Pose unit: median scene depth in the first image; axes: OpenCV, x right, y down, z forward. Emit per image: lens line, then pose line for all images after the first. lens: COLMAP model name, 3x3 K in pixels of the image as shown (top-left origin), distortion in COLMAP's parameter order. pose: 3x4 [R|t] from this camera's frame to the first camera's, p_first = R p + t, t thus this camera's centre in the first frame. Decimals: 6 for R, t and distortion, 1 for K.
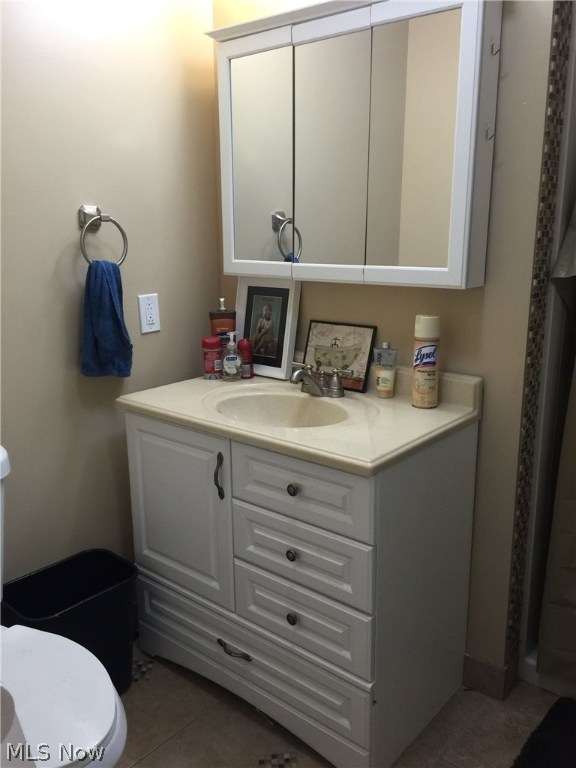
lens RADIAL K [[653.9, 0, 288.0], [0, 653.9, 384.0], [0, 0, 1]] dist [0.074169, -0.102334]
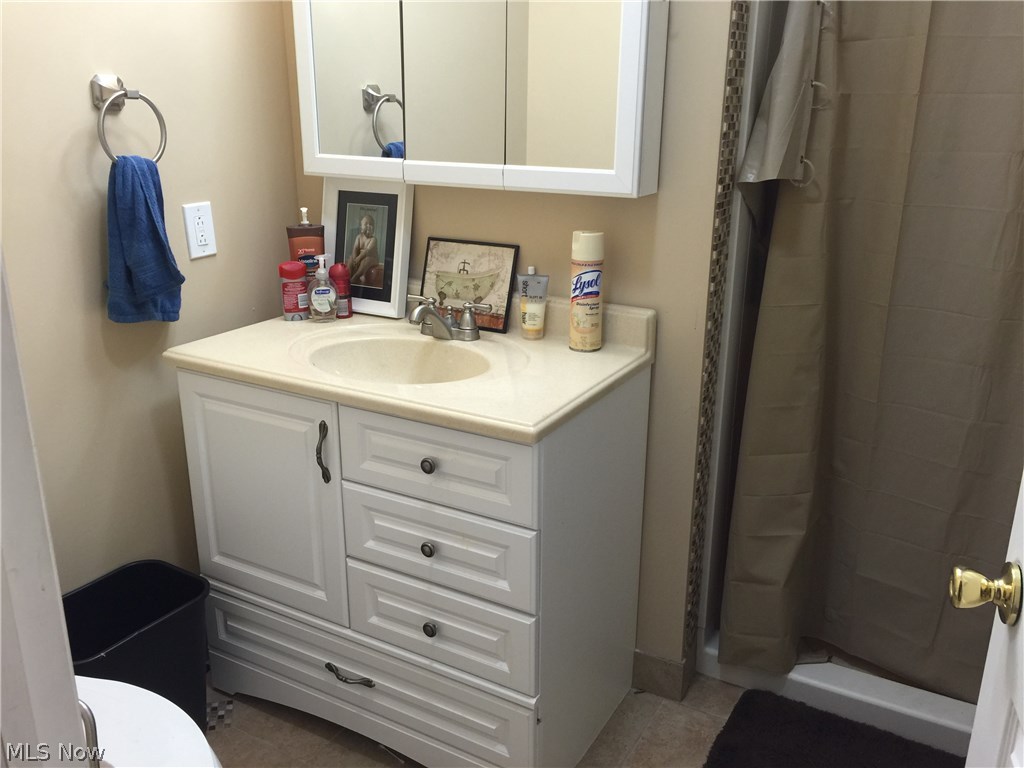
lens RADIAL K [[871.9, 0, 514.2], [0, 871.9, 379.4], [0, 0, 1]] dist [0.074169, -0.102334]
pose [[0.983361, -0.041987, 0.176745, -0.061869], [0.028096, 0.996369, 0.080375, -0.015932], [-0.179478, -0.074072, 0.980969, -0.008527]]
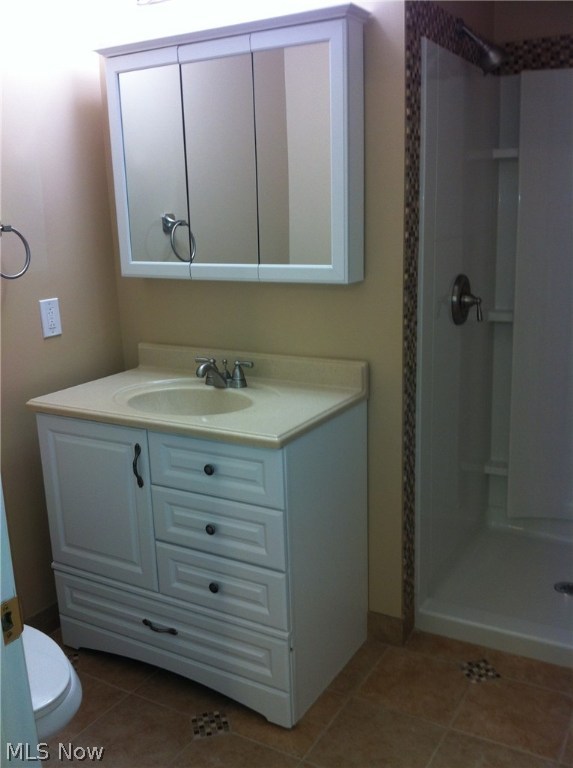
lens RADIAL K [[733.1, 0, 288.1], [0, 733.1, 392.2], [0, 0, 1]] dist [0.096585, -0.327671]
pose [[0.984762, -0.062041, 0.162467, -0.049032], [0.060989, 0.998073, 0.011457, 0.020368], [-0.162865, -0.001374, 0.986647, -0.227359]]
